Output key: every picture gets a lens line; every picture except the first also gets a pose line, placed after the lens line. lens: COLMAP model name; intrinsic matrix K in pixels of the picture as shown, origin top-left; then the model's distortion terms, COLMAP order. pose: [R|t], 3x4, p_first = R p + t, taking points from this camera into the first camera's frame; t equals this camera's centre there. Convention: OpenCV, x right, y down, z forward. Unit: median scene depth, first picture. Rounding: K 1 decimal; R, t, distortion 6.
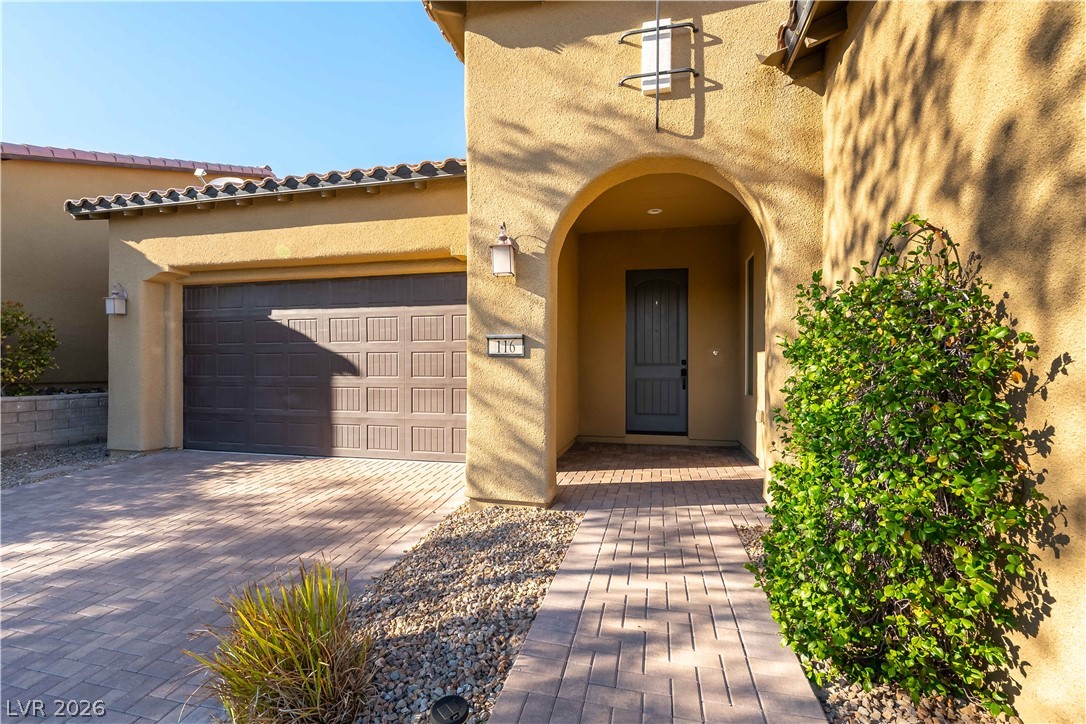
lens RADIAL K [[472.4, 0, 546.0], [0, 472.4, 366.5], [0, 0, 1]] dist [0.000972, 0.000016]
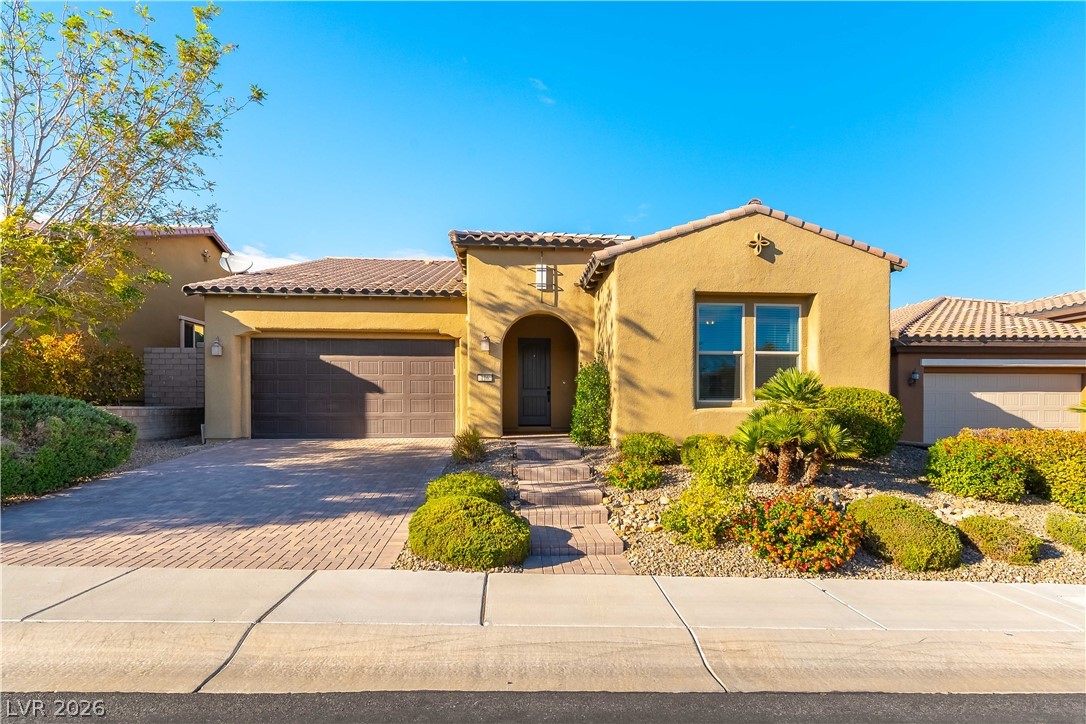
lens RADIAL K [[472.4, 0, 546.0], [0, 472.4, 366.5], [0, 0, 1]] dist [0.000972, 0.000016]
pose [[0.958249, 0.019094, 0.285295, -0.308194], [0.000546, 0.997644, -0.068603, 0.044062], [-0.285933, 0.065894, 0.955981, -0.962249]]
